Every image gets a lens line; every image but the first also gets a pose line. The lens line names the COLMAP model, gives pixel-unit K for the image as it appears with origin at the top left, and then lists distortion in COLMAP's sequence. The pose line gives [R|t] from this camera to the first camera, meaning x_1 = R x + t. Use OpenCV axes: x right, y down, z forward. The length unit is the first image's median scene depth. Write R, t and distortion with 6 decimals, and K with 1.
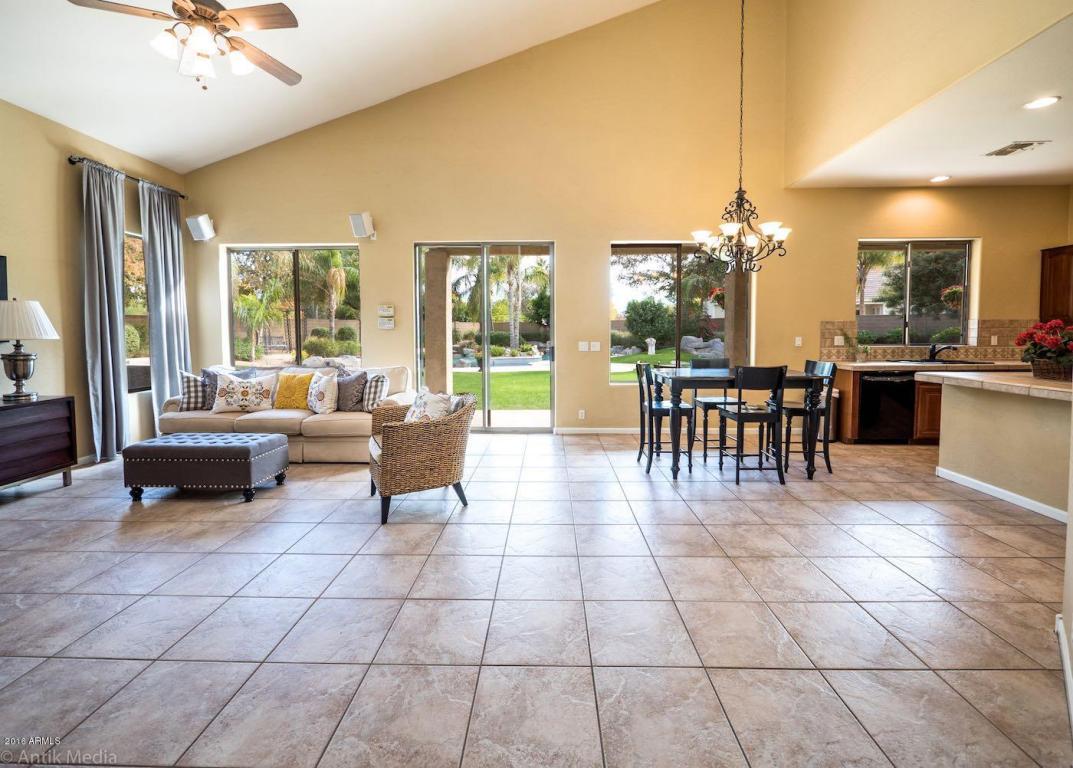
lens RADIAL K [[453.4, 0, 538.7], [0, 453.4, 354.1], [0, 0, 1]] dist [-0.004574, -0.000256]
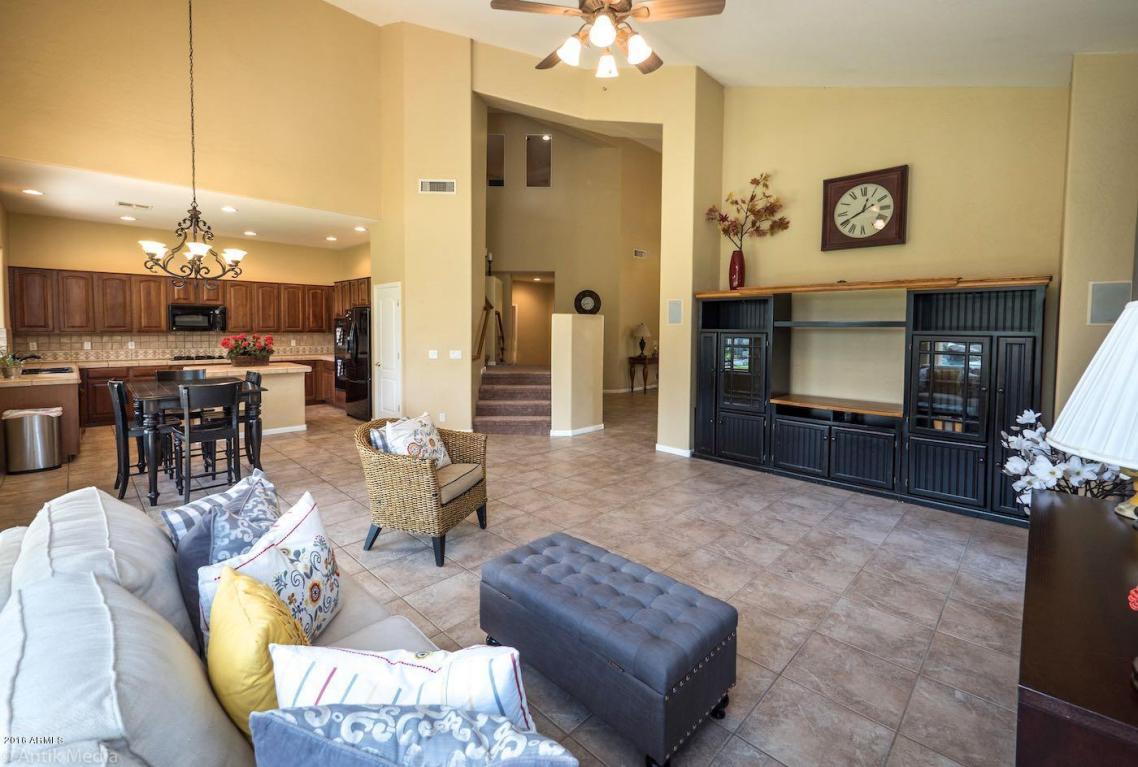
lens RADIAL K [[491.9, 0, 574.0], [0, 491.9, 346.5], [0, 0, 1]] dist [-0.001534, -0.000267]
pose [[-0.733107, -0.026421, 0.679600, -0.797884], [0.028626, 0.997161, 0.069646, -0.085210], [-0.679511, 0.070512, -0.730269, 1.037697]]
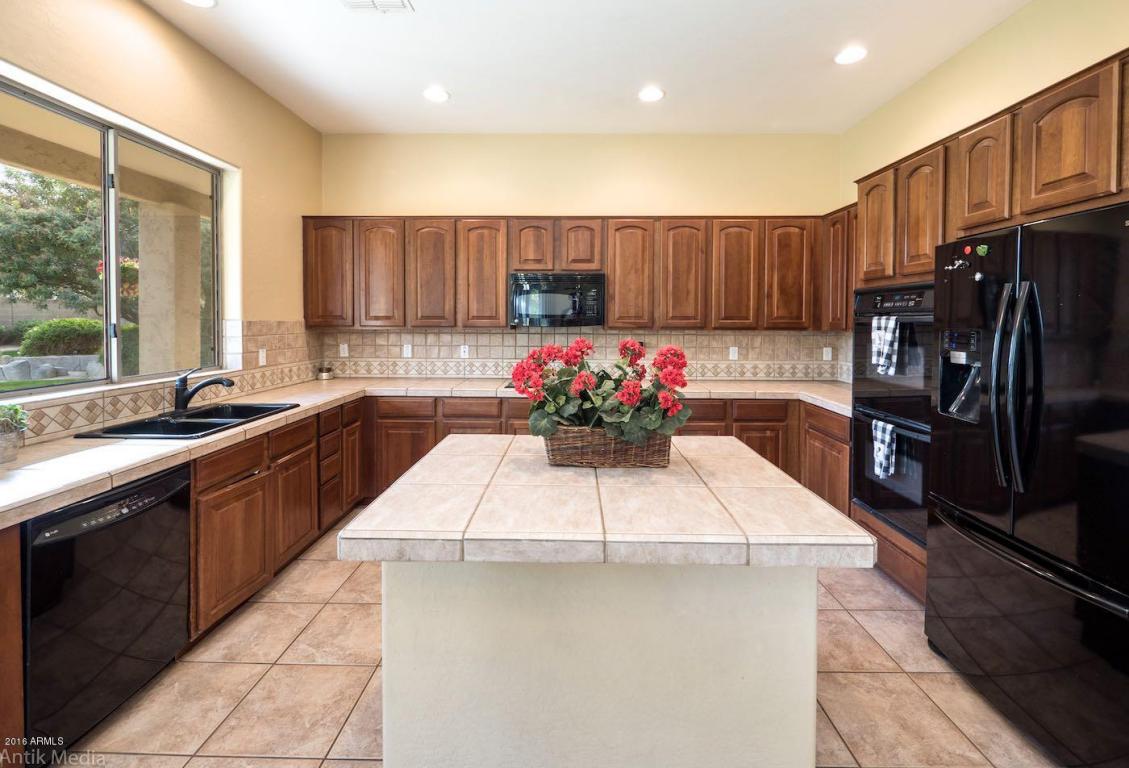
lens RADIAL K [[490.1, 0, 563.4], [0, 490.1, 331.9], [0, 0, 1]] dist [-0.000211, 0.000223]
pose [[-0.003493, -0.017453, 0.999842, 0.429638], [0.043631, 0.998893, 0.017589, -0.062433], [-0.999042, 0.043685, -0.002728, 0.685265]]
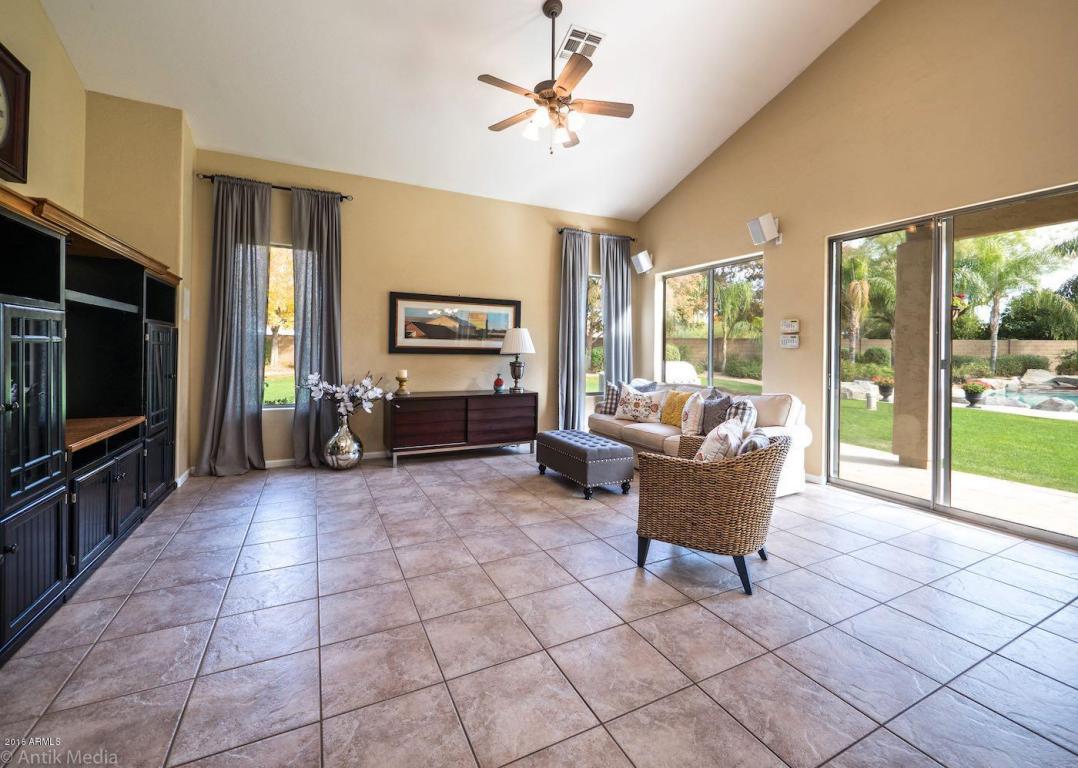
lens RADIAL K [[455.2, 0, 541.2], [0, 455.2, 352.6], [0, 0, 1]] dist [-0.009044, -0.000157]
pose [[0.466943, 0.011822, -0.884208, 0.211156], [-0.055258, 0.998347, -0.015833, -0.010054], [0.882559, 0.056252, 0.466824, 0.242664]]
